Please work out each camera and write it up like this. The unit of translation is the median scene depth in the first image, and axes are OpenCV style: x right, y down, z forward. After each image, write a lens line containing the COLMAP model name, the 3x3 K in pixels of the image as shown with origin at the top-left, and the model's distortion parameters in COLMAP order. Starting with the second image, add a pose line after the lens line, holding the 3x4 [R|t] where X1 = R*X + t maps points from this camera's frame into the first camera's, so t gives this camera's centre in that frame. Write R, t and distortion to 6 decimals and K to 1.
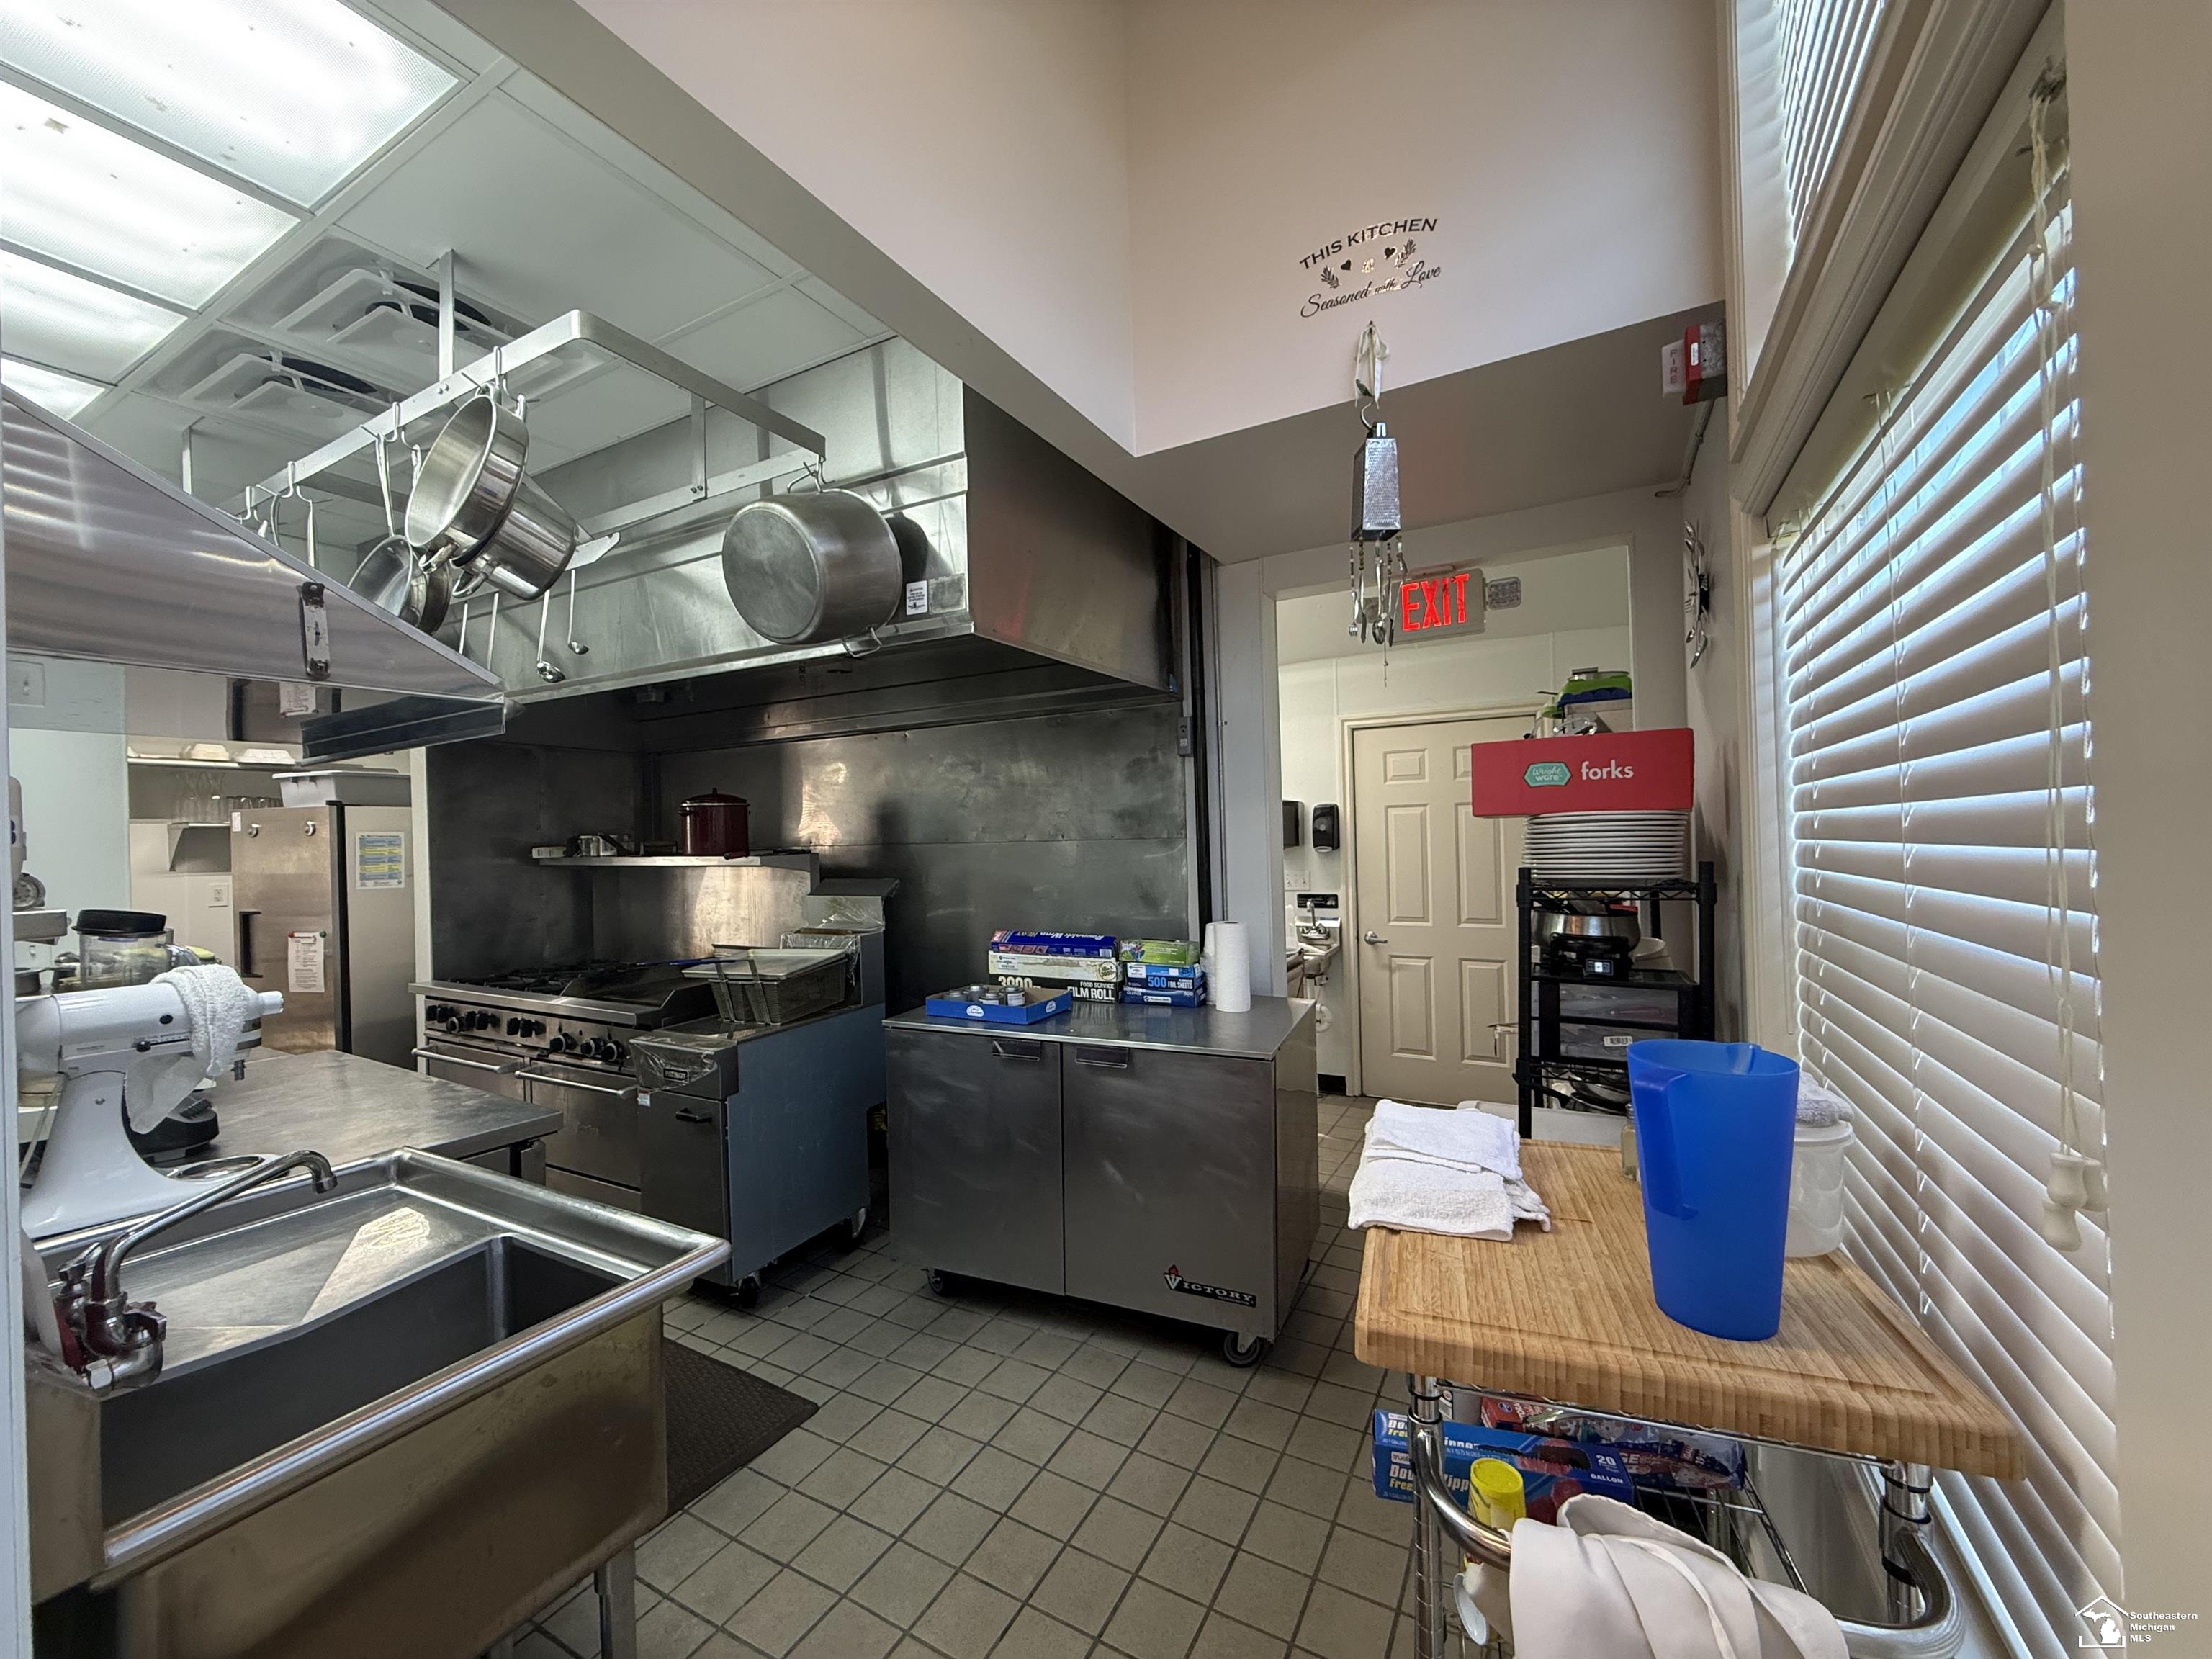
lens RADIAL K [[878.8, 0, 1096.7], [0, 878.8, 831.4], [0, 0, 1]] dist [0.000652, -0.000146]
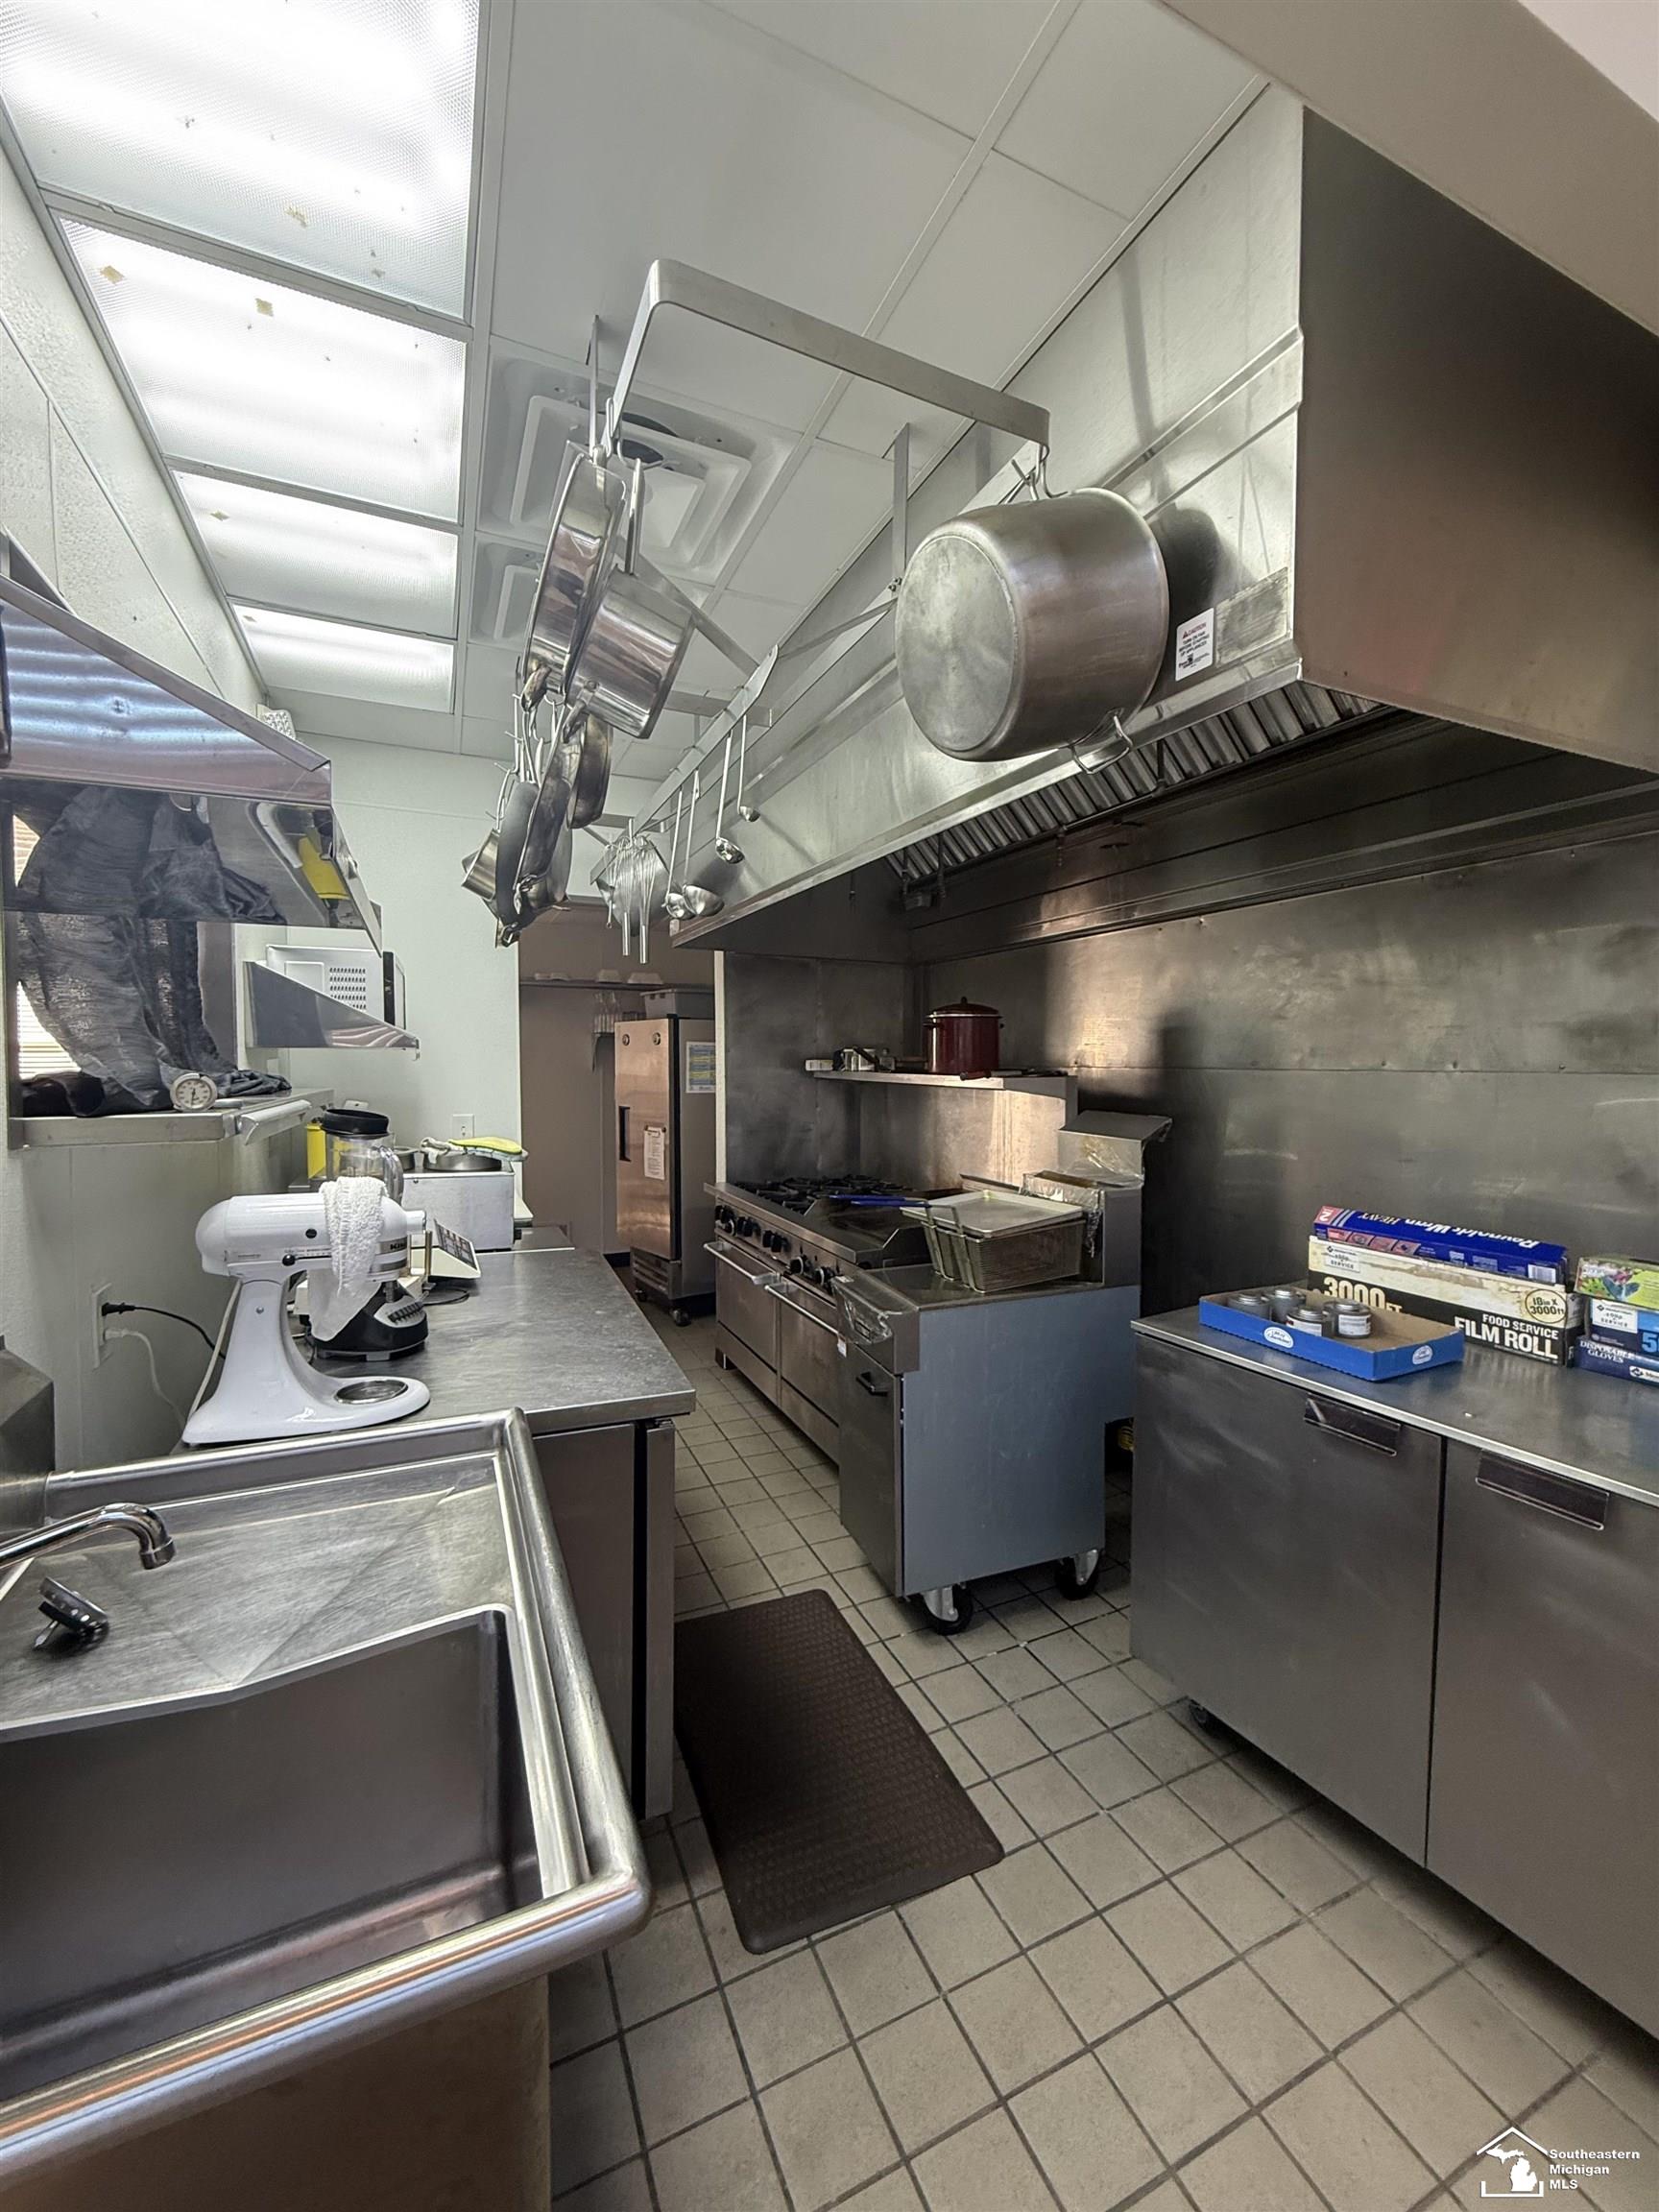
lens RADIAL K [[878.8, 0, 827.0], [0, 878.8, 1096.9], [0, 0, 1]] dist [0.000652, -0.000146]
pose [[0.802988, 0.051258, -0.593787, -0.029310], [-0.019644, 0.998030, 0.059590, 0.000275], [0.595671, -0.036186, 0.802413, 0.277153]]
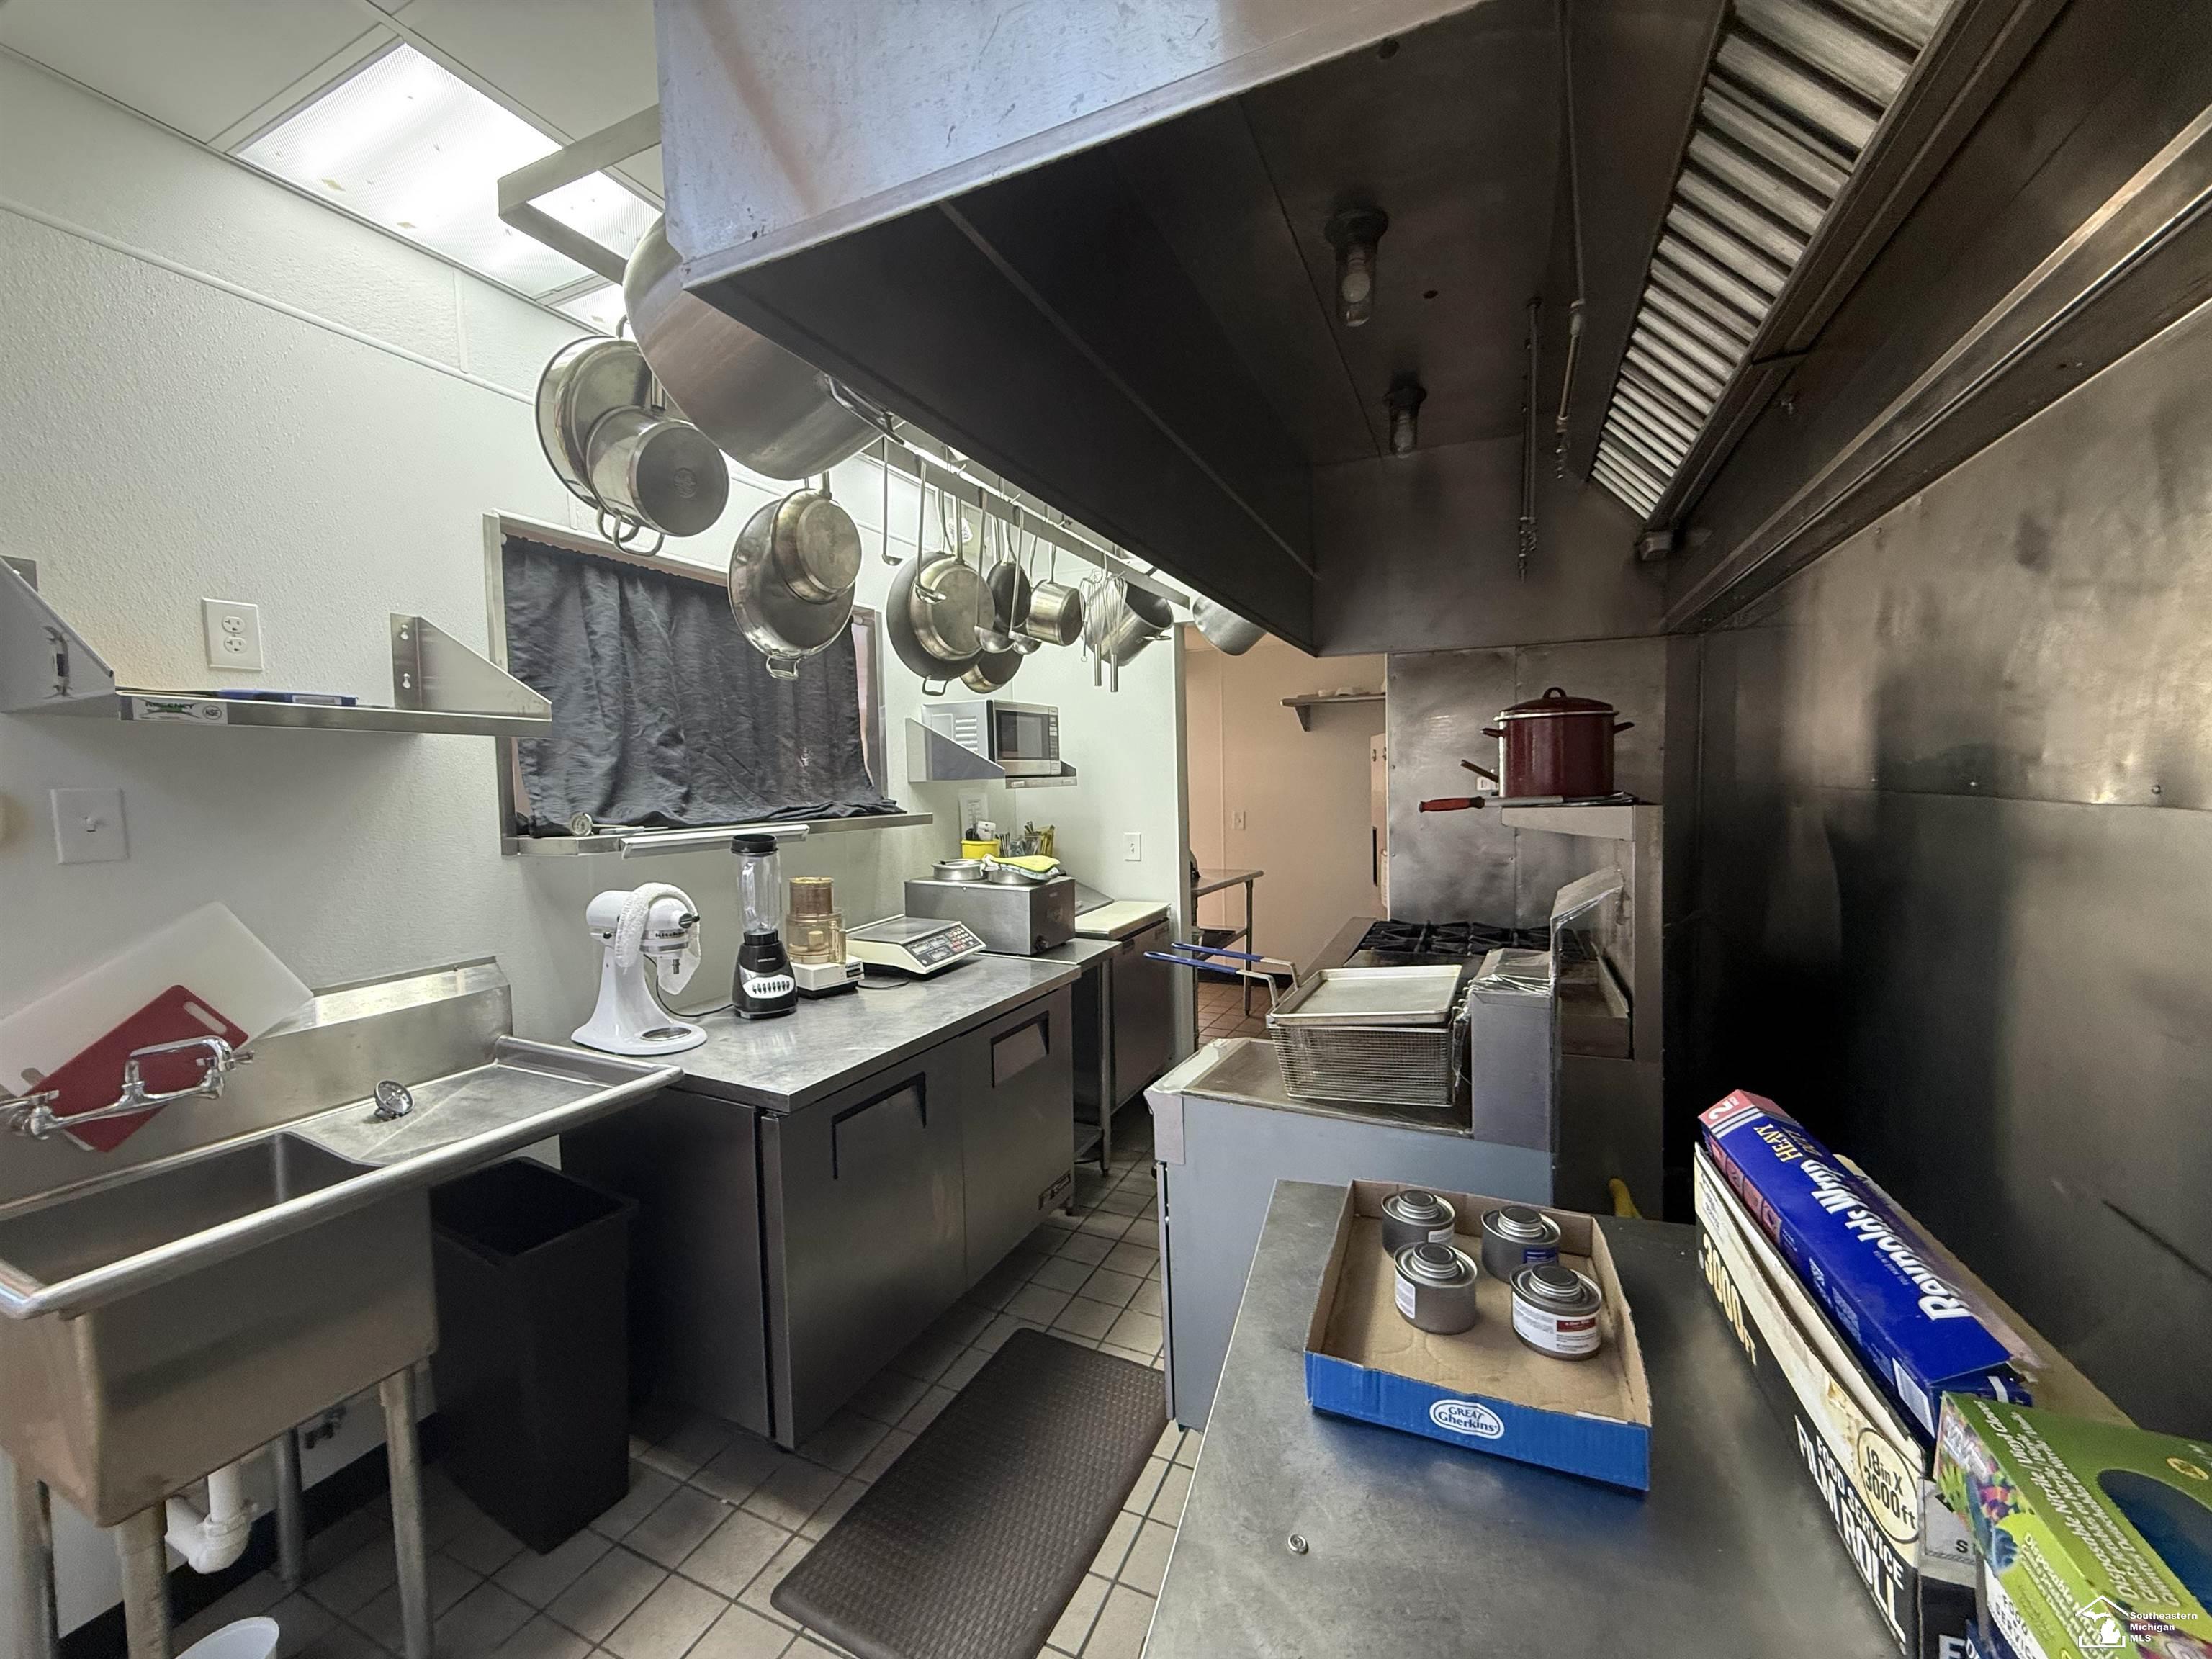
lens RADIAL K [[880.3, 0, 1097.2], [0, 880.3, 831.3], [0, 0, 1]] dist [0.000255, 0.000037]
pose [[0.070886, 0.085132, -0.993845, 0.190344], [0.026380, 0.995843, 0.087185, -0.015223], [0.997136, -0.032398, 0.068346, 0.806428]]
